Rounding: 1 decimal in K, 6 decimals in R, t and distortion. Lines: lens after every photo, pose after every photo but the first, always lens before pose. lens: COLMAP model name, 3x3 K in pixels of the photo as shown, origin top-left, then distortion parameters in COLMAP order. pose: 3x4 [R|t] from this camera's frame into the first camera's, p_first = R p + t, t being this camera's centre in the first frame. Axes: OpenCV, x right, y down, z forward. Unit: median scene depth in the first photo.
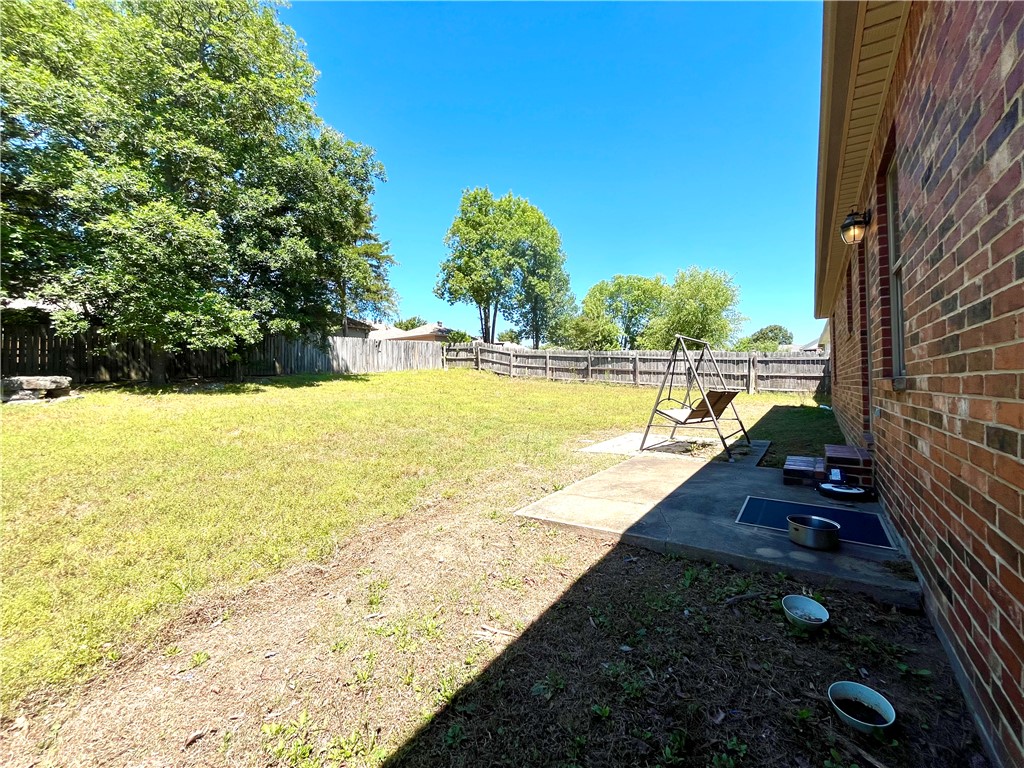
lens RADIAL K [[412.6, 0, 513.7], [0, 412.6, 384.2], [0, 0, 1]] dist [-0.006656, 0.000291]
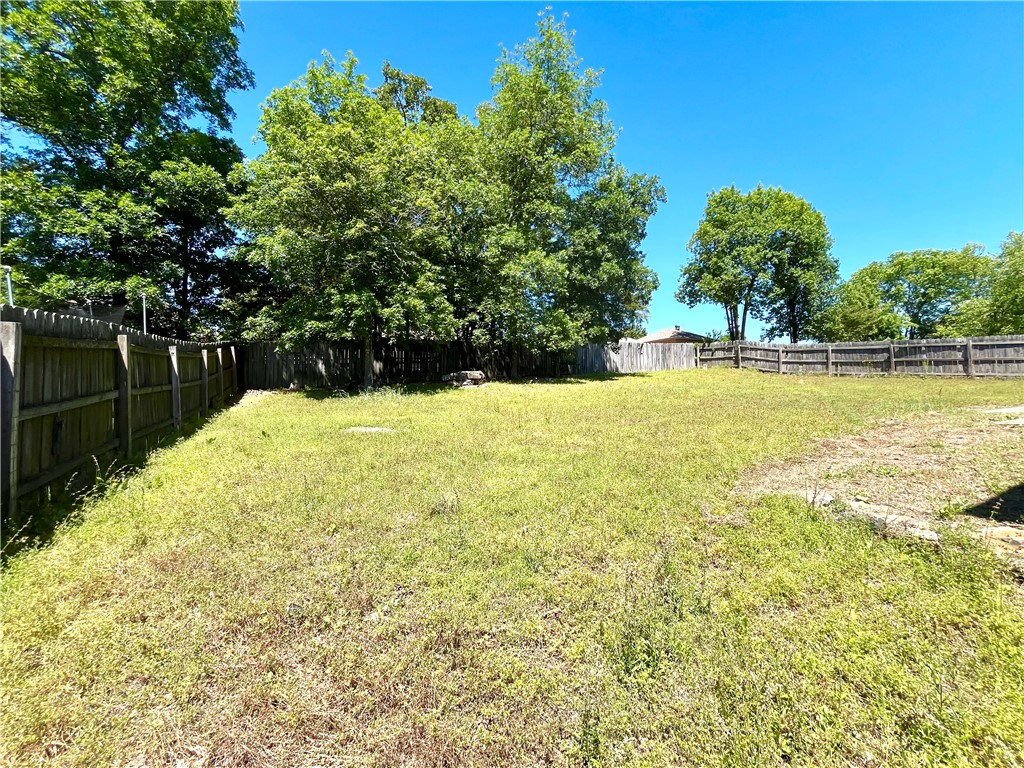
lens RADIAL K [[412.6, 0, 511.1], [0, 412.6, 385.0], [0, 0, 1]] dist [-0.006656, 0.000291]
pose [[0.885468, -0.013244, -0.464511, -0.105836], [0.002298, 0.999706, -0.024123, 0.027155], [0.464694, 0.020293, 0.885239, -0.127564]]
